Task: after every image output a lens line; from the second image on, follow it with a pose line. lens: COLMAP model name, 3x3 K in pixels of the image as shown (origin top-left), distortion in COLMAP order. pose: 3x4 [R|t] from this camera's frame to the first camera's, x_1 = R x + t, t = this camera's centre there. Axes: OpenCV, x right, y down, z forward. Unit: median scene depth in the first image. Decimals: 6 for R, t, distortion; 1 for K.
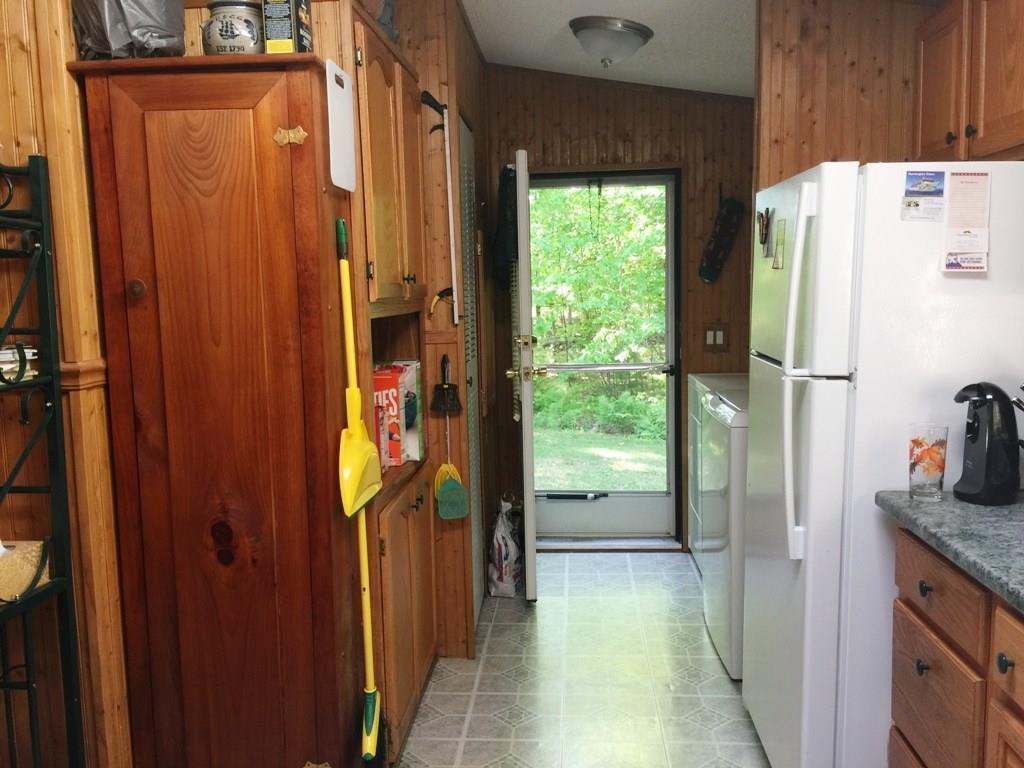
lens RADIAL K [[895.6, 0, 513.2], [0, 895.6, 370.0], [0, 0, 1]] dist [0.117019, -0.156164]
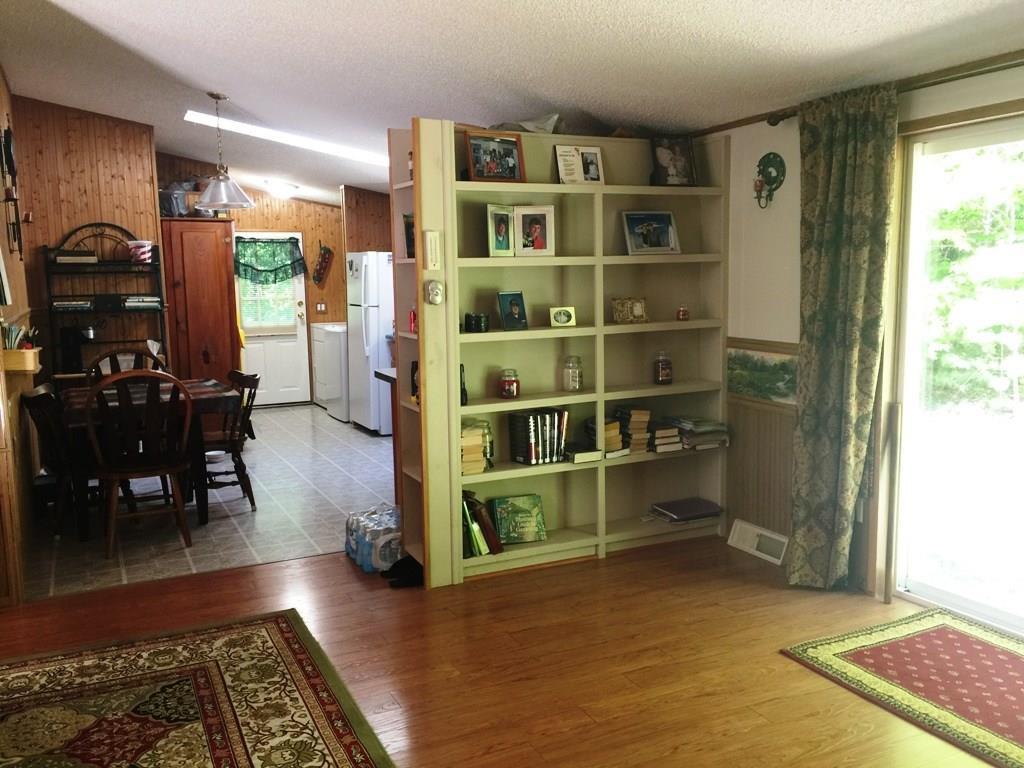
lens RADIAL K [[895.6, 0, 513.2], [0, 895.6, 370.0], [0, 0, 1]] dist [0.117019, -0.156164]
pose [[0.868990, -0.050479, 0.492248, -0.997462], [0.056306, 0.998409, 0.002984, 0.294253], [-0.491616, 0.025123, 0.870450, -2.532684]]
